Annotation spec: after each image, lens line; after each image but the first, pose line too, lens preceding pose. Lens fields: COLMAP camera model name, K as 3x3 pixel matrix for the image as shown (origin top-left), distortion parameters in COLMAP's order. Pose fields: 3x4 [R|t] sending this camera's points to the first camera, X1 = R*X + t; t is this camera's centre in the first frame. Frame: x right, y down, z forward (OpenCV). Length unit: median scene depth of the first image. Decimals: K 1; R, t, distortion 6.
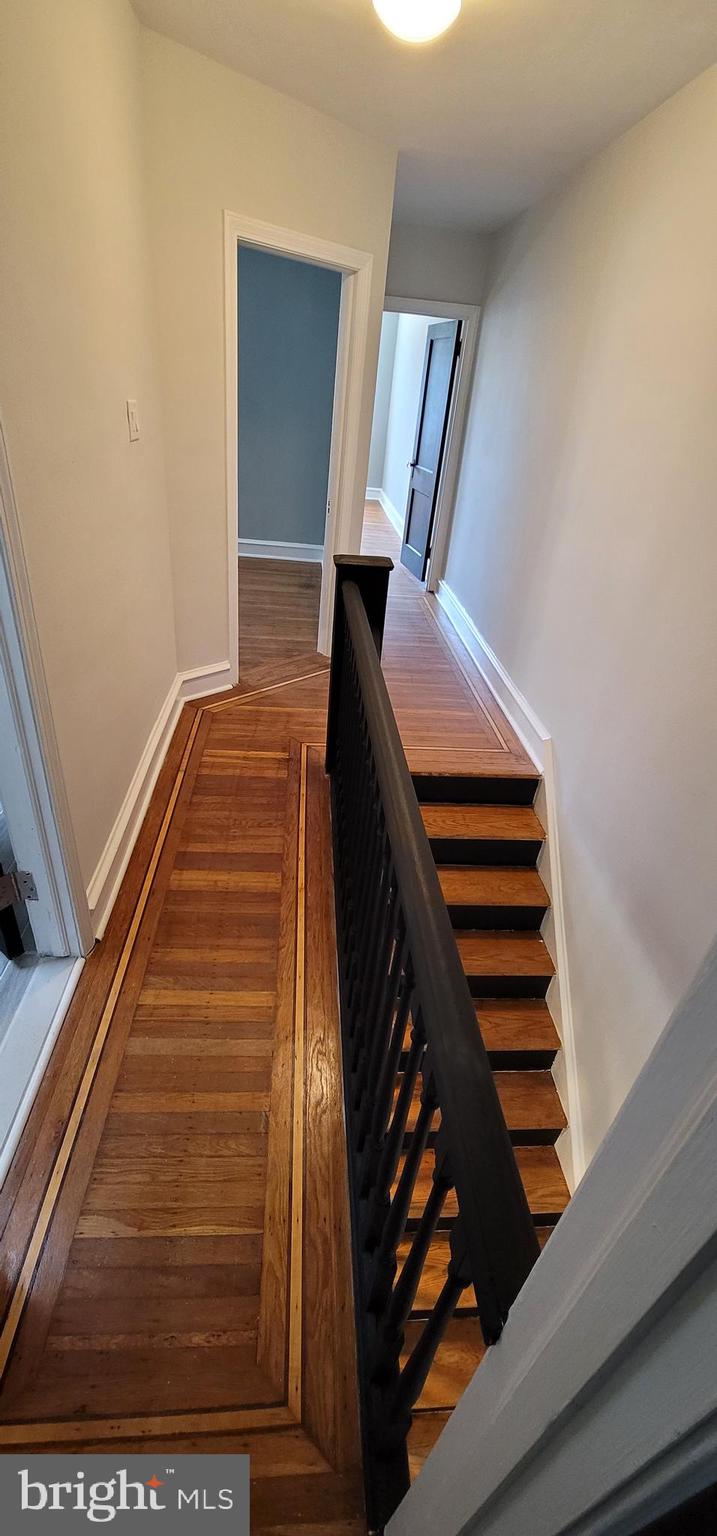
lens RADIAL K [[625.1, 0, 358.5], [0, 625.1, 768.0], [0, 0, 1]] dist [-0.002694, -0.000542]
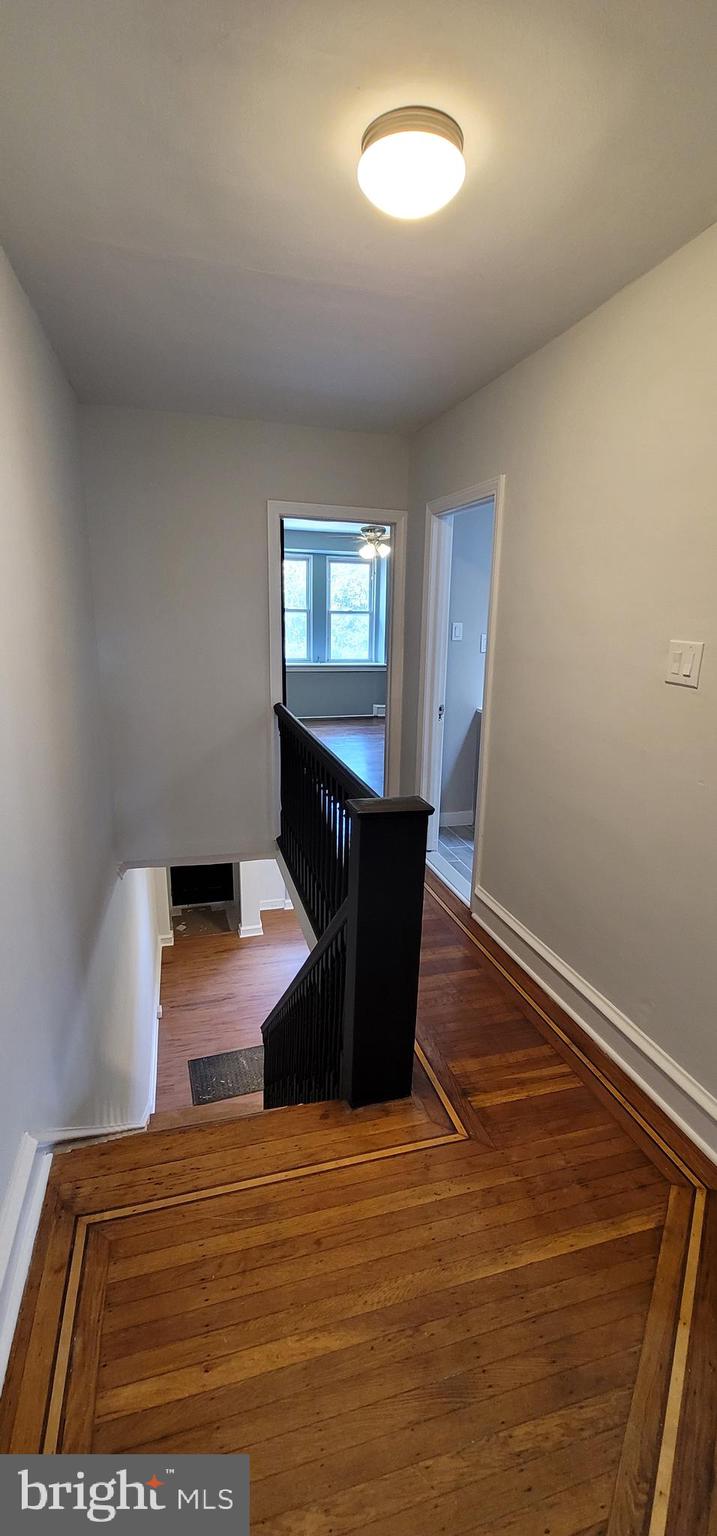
lens RADIAL K [[625.1, 0, 358.5], [0, 625.1, 768.0], [0, 0, 1]] dist [-0.002694, -0.000542]
pose [[-0.975187, -0.046893, -0.216358, 0.170608], [-0.187227, 0.696211, 0.692991, -0.740341], [0.118134, 0.716304, -0.687716, 1.256938]]
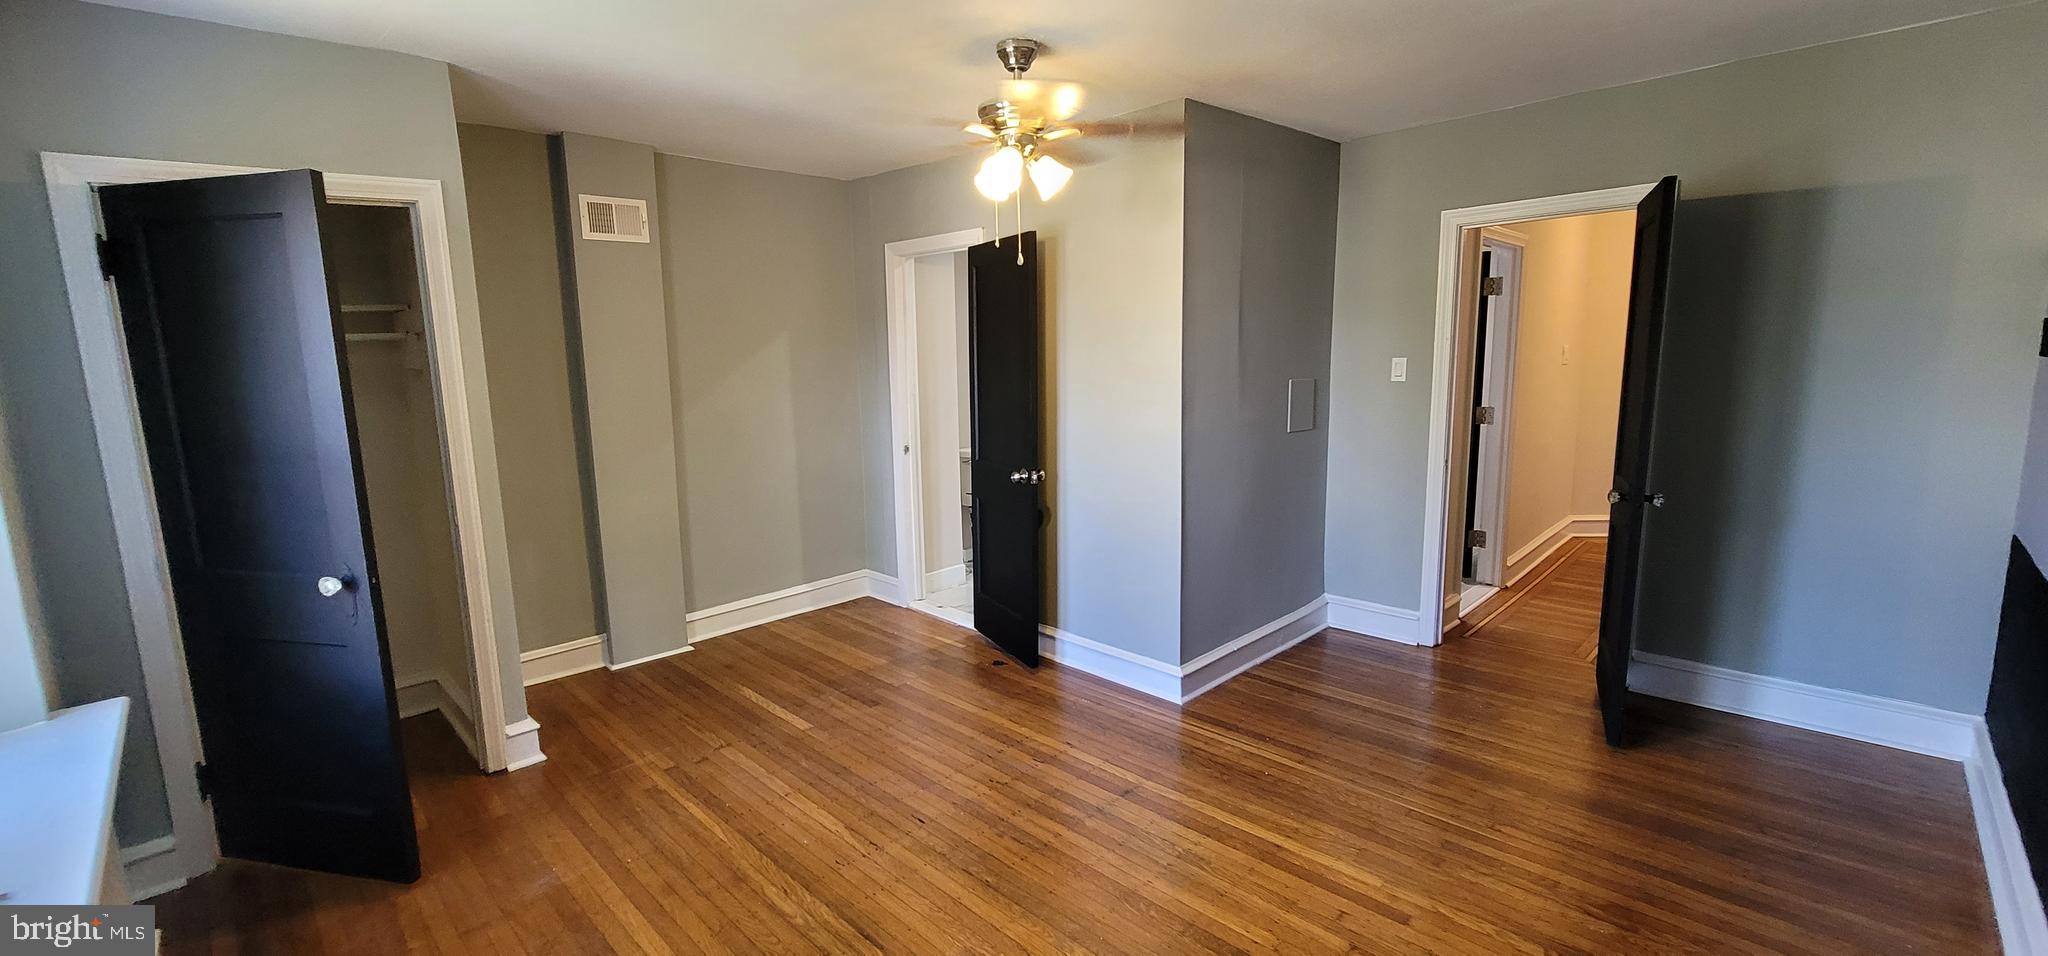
lens RADIAL K [[833.4, 0, 1013.0], [0, 833.4, 472.8], [0, 0, 1]] dist [-0.002694, -0.000542]
pose [[0.646279, 0.010497, -0.763029, 0.342228], [-0.325770, 0.908007, -0.263432, 0.683887], [0.690071, 0.418822, 0.590246, -1.052575]]
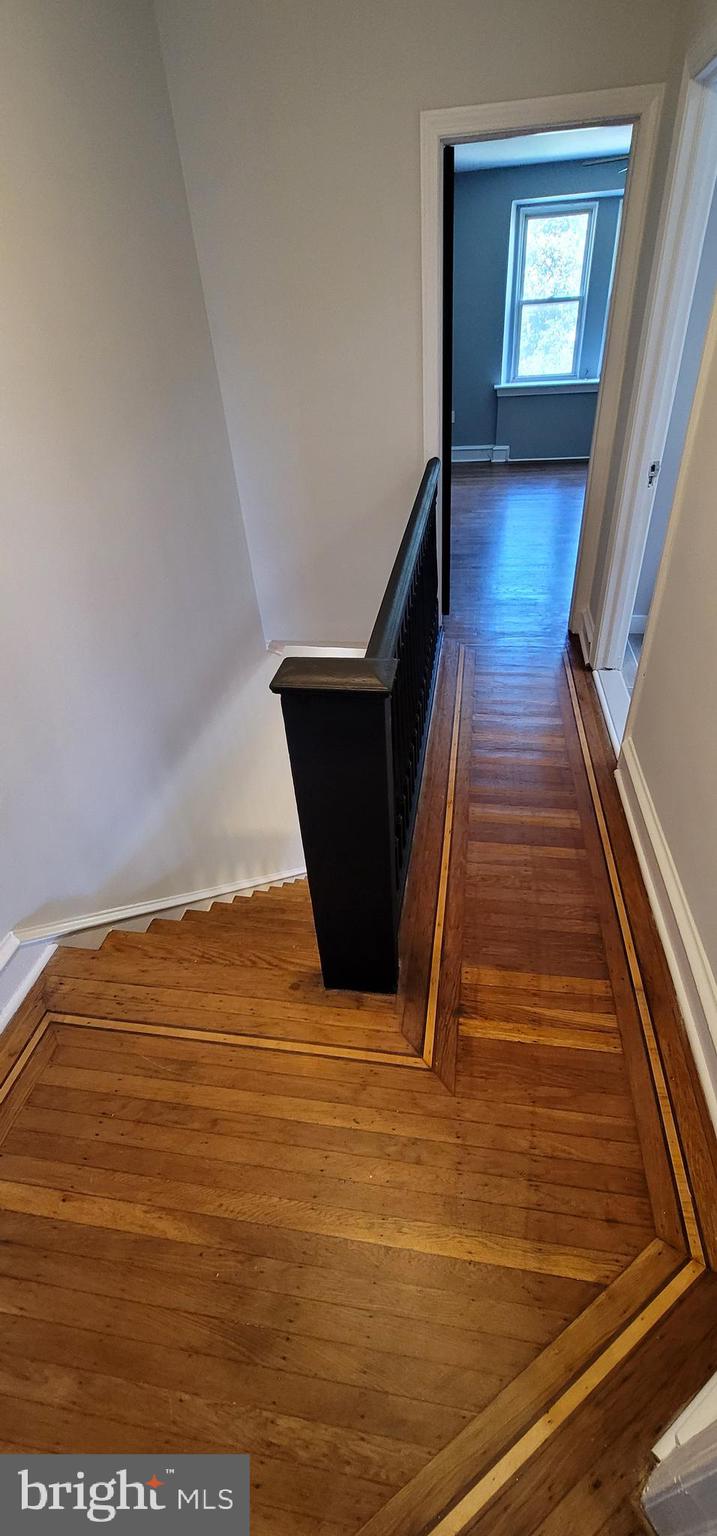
lens RADIAL K [[625.1, 0, 358.5], [0, 625.1, 768.0], [0, 0, 1]] dist [-0.002694, -0.000542]
pose [[-0.971963, -0.151896, 0.179485, -0.096273], [0.112761, 0.368718, 0.922677, -0.650031], [-0.206330, 0.917047, -0.341252, 1.058227]]
